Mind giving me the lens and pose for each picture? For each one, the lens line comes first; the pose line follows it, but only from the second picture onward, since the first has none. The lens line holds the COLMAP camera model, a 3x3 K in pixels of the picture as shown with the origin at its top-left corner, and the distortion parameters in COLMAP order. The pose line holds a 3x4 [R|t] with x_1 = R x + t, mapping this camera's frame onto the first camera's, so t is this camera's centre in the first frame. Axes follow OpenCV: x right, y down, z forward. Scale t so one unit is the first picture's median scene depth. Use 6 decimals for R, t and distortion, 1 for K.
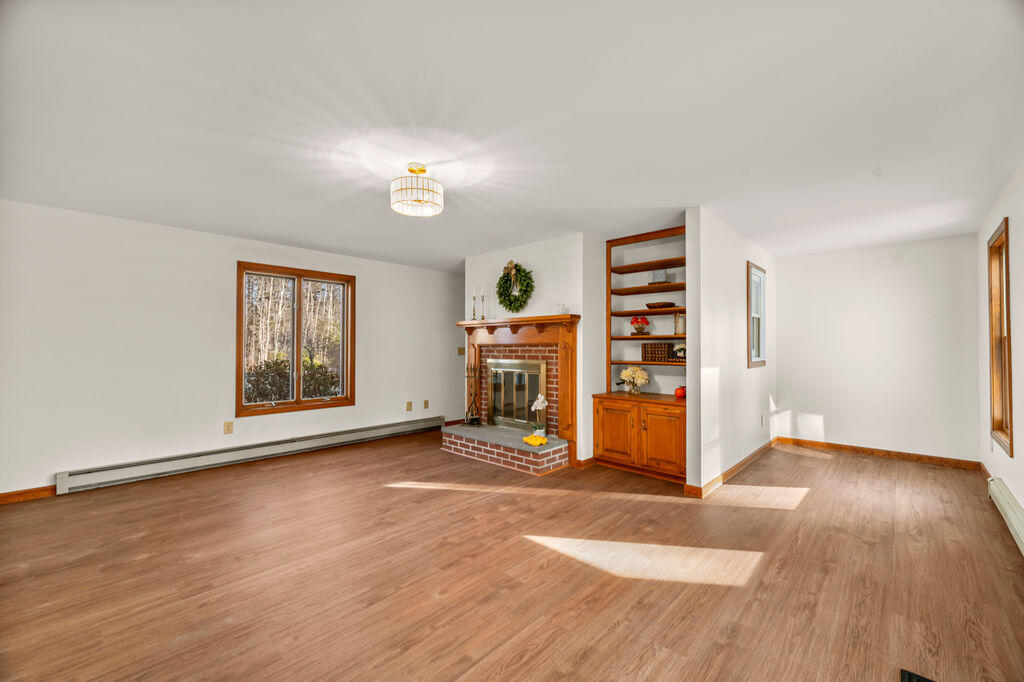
lens RADIAL K [[421.1, 0, 506.6], [0, 421.1, 339.4], [0, 0, 1]] dist [-0.002723, -0.000404]
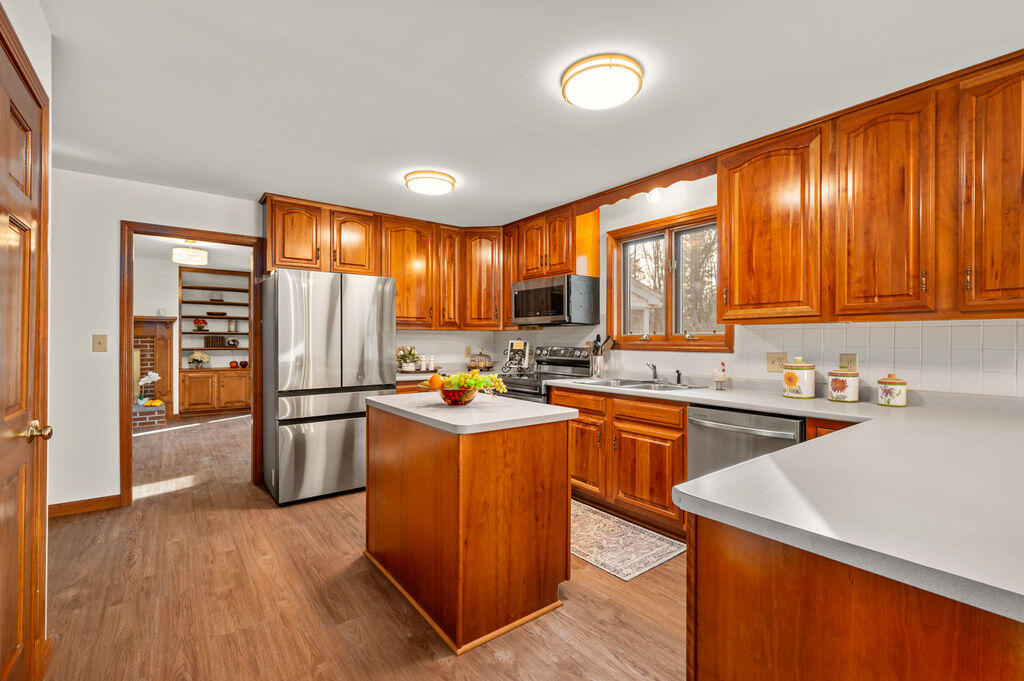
lens RADIAL K [[451.4, 0, 503.1], [0, 451.4, 343.3], [0, 0, 1]] dist [-0.004069, 0.000754]
pose [[0.172027, -0.006364, 0.985072, -1.213618], [-0.023197, 0.999676, 0.010509, -0.009295], [-0.984819, -0.024658, 0.171824, -0.422926]]
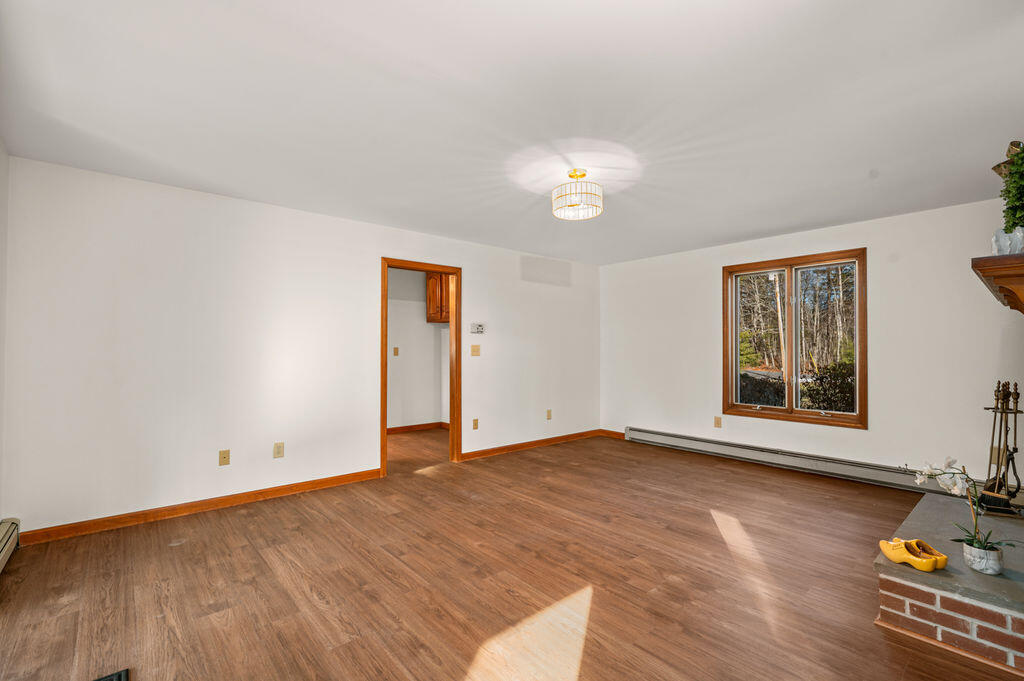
lens RADIAL K [[451.4, 0, 508.7], [0, 451.4, 346.4], [0, 0, 1]] dist [-0.004069, 0.000754]
pose [[-0.100339, -0.004490, -0.994943, 0.578509], [0.017483, 0.999827, -0.006276, 0.013406], [0.994800, -0.018024, -0.100243, 0.610359]]
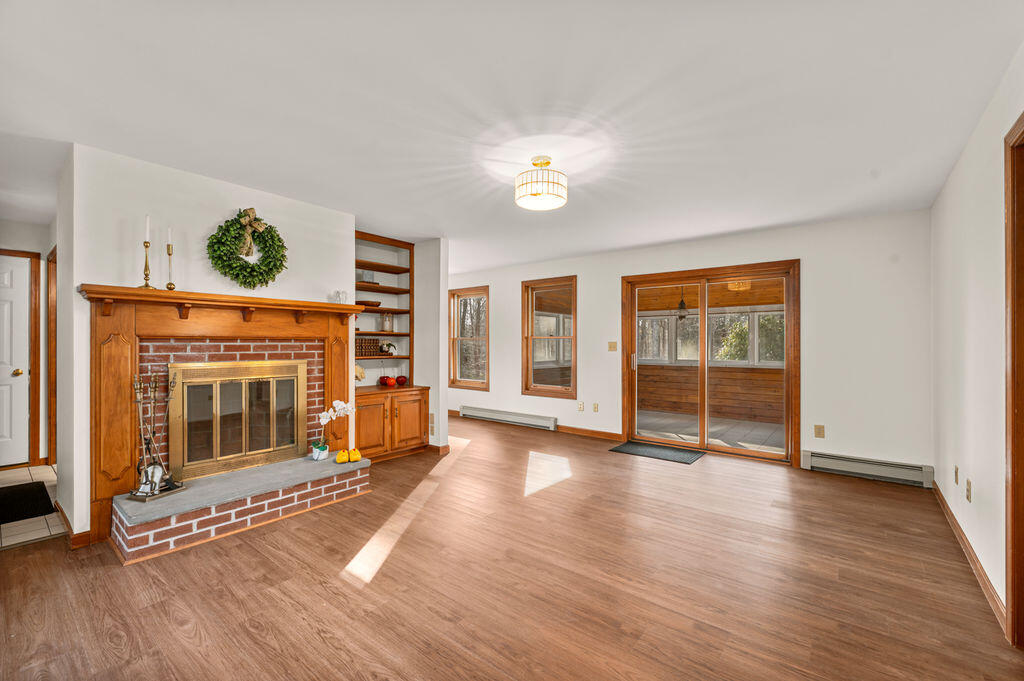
lens RADIAL K [[442.0, 0, 513.9], [0, 442.0, 332.8], [0, 0, 1]] dist [0.002782, -0.000328]
pose [[-0.104474, 0.022943, 0.994263, -0.810592], [-0.025973, 0.999330, -0.025789, 0.013227], [-0.994188, -0.028518, -0.103808, 0.760988]]
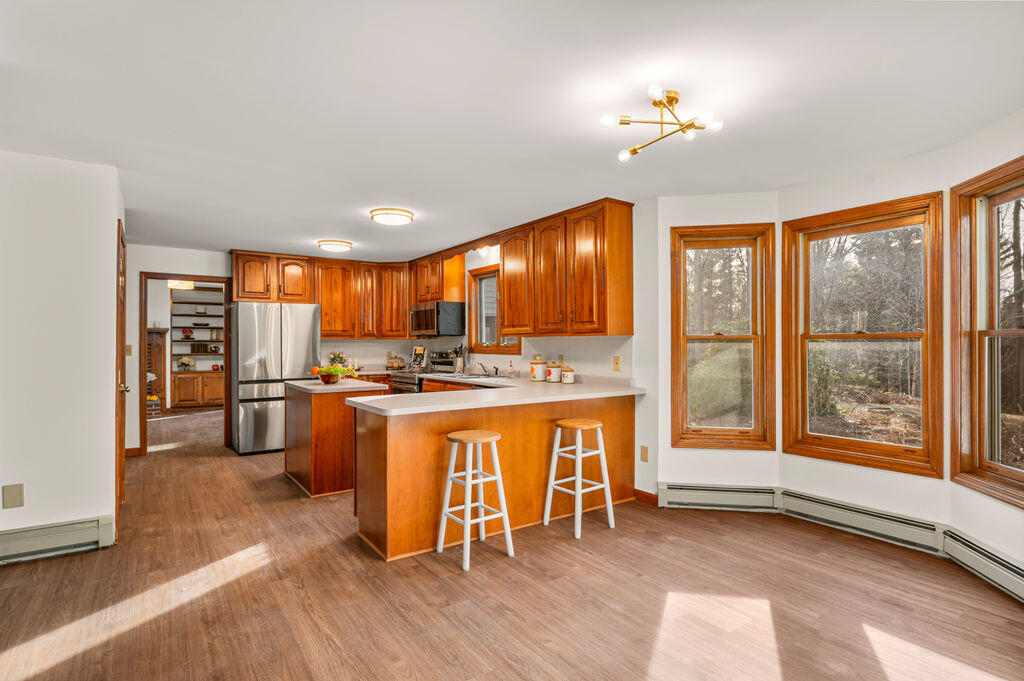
lens RADIAL K [[518.8, 0, 505.4], [0, 518.8, 346.8], [0, 0, 1]] dist [-0.009474, -0.000795]
pose [[0.207489, -0.005124, 0.978224, -1.715054], [-0.018951, 0.999778, 0.009257, -0.026492], [-0.978054, -0.020459, 0.207346, -0.887650]]
